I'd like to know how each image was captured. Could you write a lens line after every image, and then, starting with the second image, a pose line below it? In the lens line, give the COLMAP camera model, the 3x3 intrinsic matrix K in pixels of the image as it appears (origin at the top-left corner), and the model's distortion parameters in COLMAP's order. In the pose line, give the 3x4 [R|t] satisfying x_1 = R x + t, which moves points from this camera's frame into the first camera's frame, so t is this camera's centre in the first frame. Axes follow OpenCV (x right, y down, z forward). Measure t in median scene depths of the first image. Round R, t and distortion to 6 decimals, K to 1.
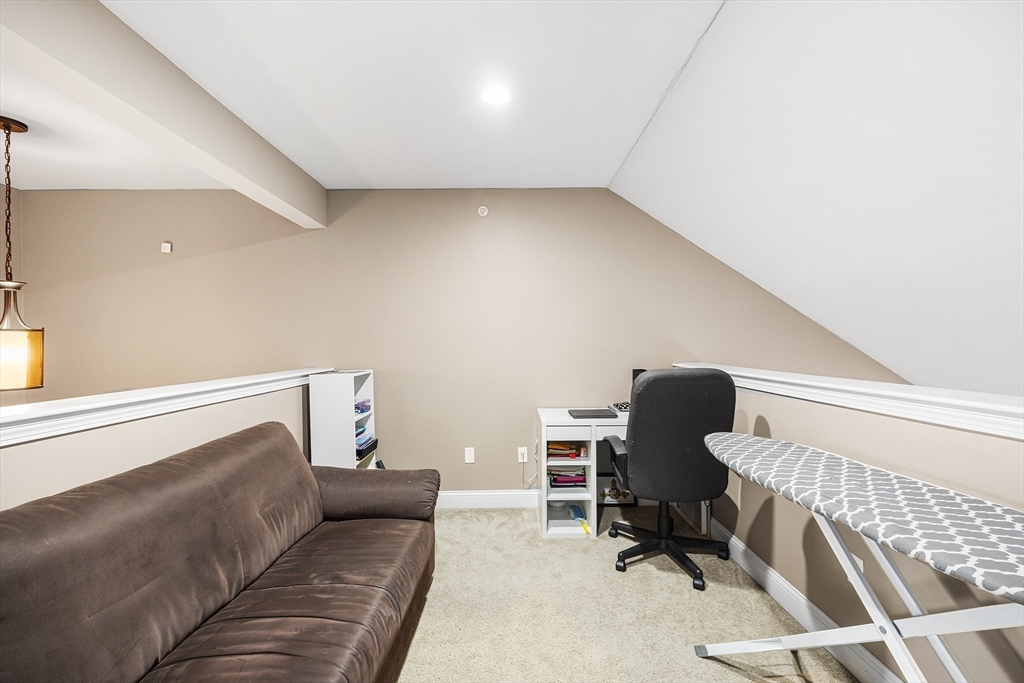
lens RADIAL K [[411.9, 0, 511.7], [0, 411.9, 343.2], [0, 0, 1]] dist [0.003667, -0.000201]
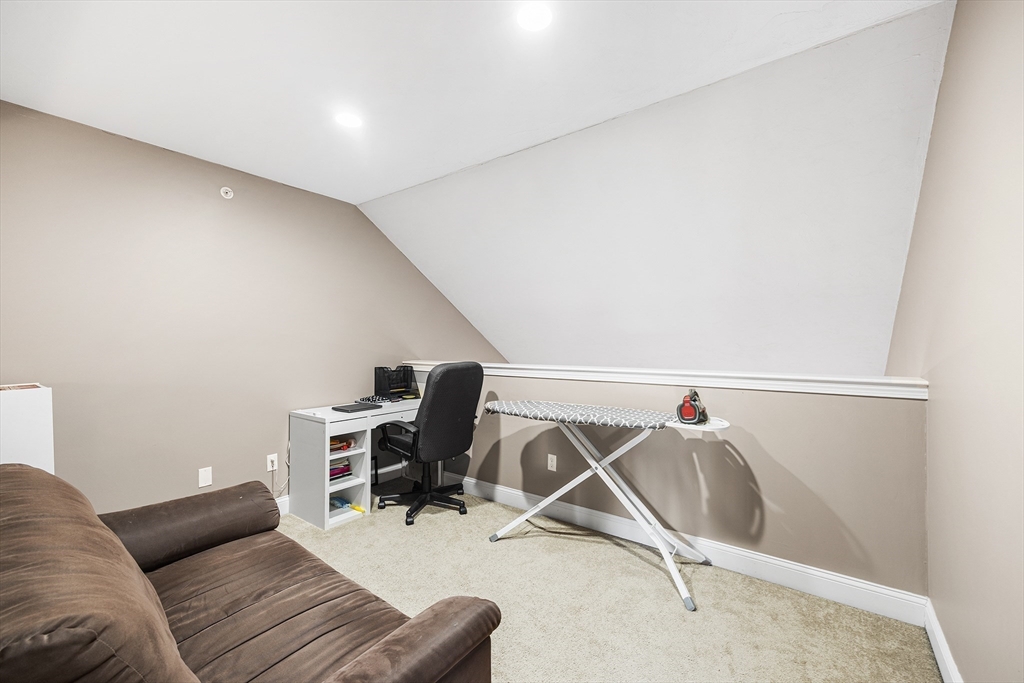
lens RADIAL K [[411.9, 0, 510.6], [0, 411.9, 343.2], [0, 0, 1]] dist [0.003667, -0.000201]
pose [[0.603522, 0.009834, 0.797286, -0.560959], [-0.005679, 0.999952, -0.008035, 0.003031], [-0.797326, 0.000321, 0.603549, -0.010518]]
